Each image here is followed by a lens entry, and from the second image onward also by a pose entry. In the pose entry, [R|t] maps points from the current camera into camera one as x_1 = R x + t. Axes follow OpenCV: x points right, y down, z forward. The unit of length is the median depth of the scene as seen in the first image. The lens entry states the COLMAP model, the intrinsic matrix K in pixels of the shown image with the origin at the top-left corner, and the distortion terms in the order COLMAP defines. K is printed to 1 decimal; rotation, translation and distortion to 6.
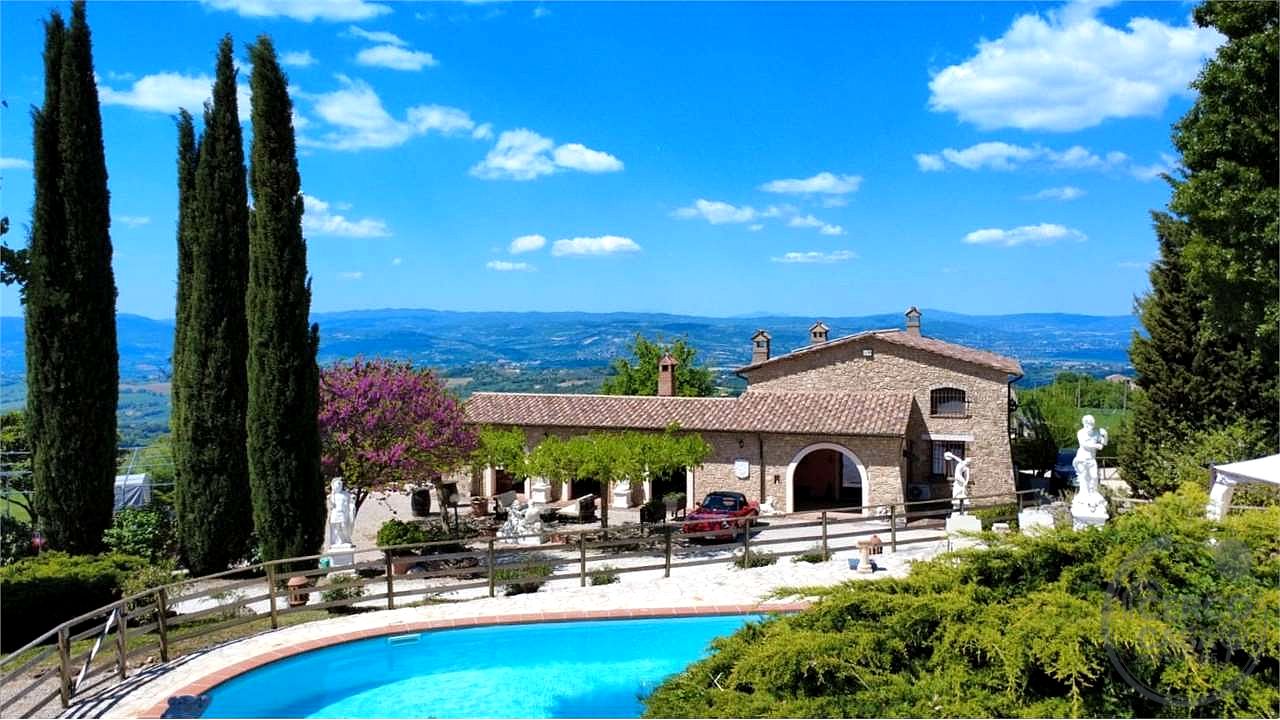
lens RADIAL K [[957.7, 0, 640.0], [0, 957.7, 360.0], [0, 0, 1]] dist [0.002594, 0.002832]
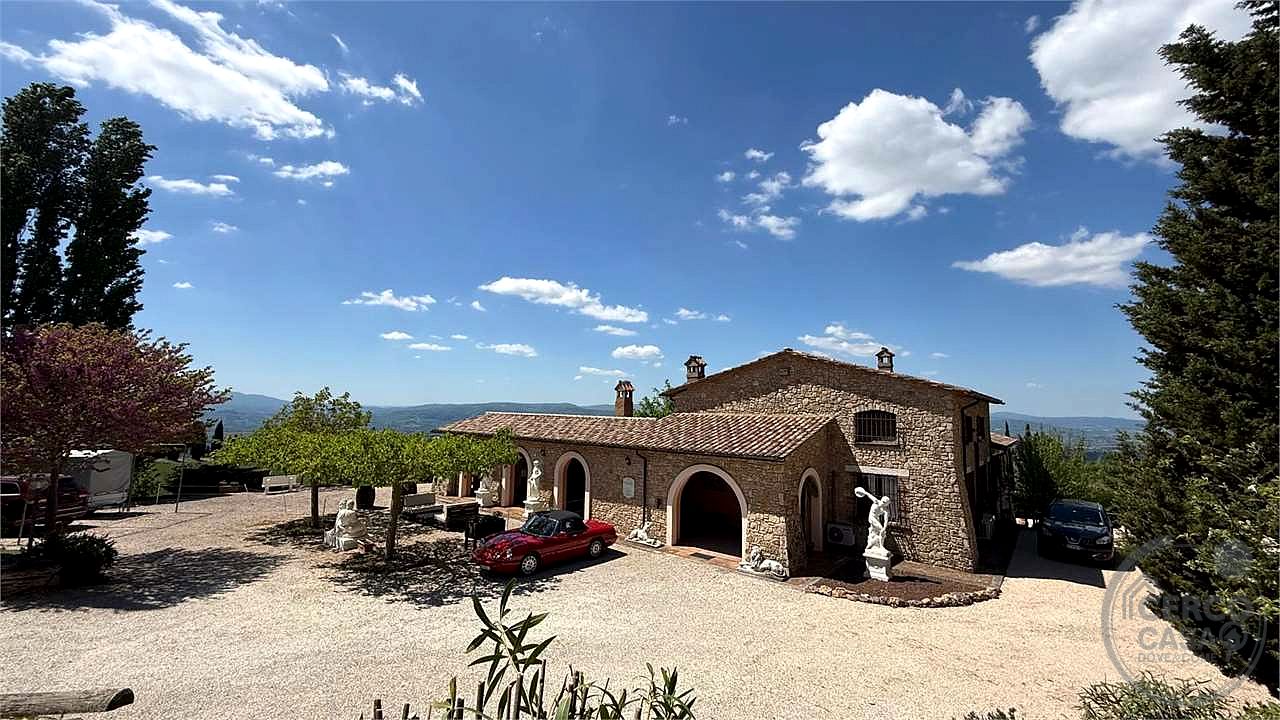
lens RADIAL K [[507.4, 0, 636.4], [0, 507.4, 359.6], [0, 0, 1]] dist [-0.000629, 0.000374]
pose [[0.945504, 0.000782, -0.325609, 0.272133], [-0.046182, 0.990210, -0.131725, 0.053671], [0.322318, 0.139584, 0.936284, 0.516299]]
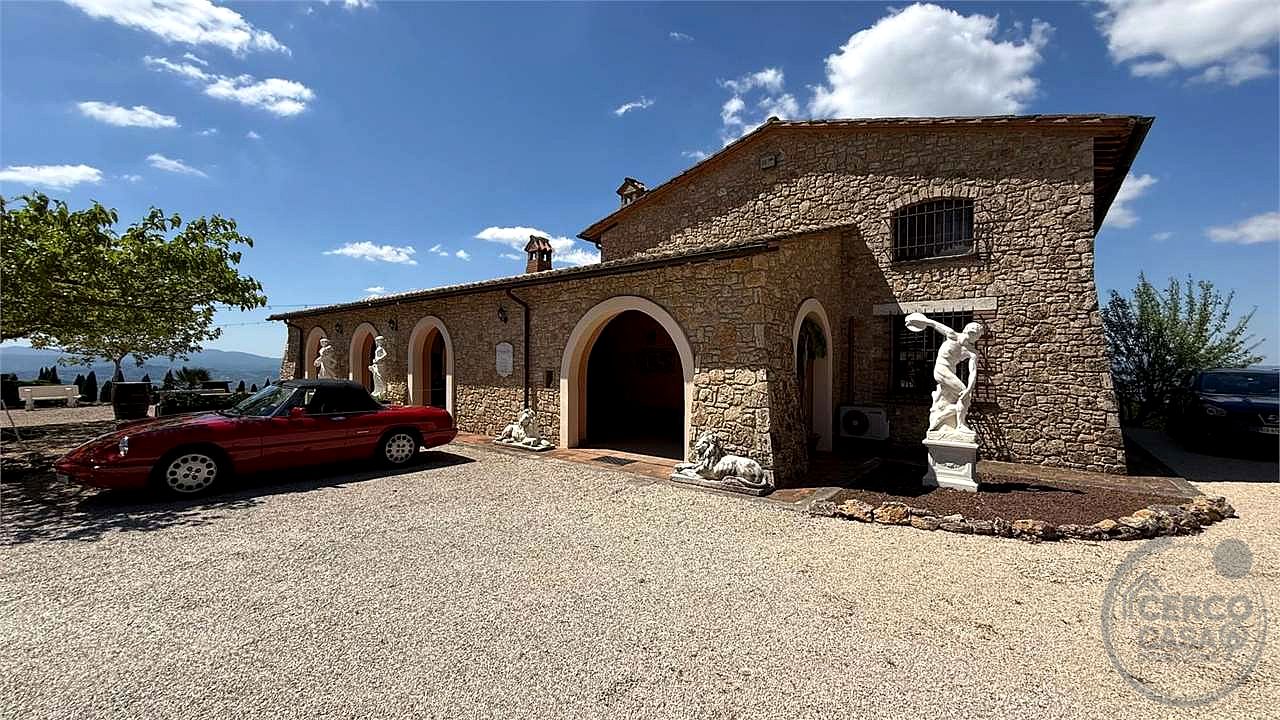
lens RADIAL K [[507.4, 0, 636.4], [0, 507.4, 359.6], [0, 0, 1]] dist [-0.000629, 0.000374]
pose [[0.953845, 0.014780, -0.299936, 0.263689], [-0.026564, 0.999025, -0.035251, 0.120173], [0.299123, 0.041591, 0.953308, 0.737317]]
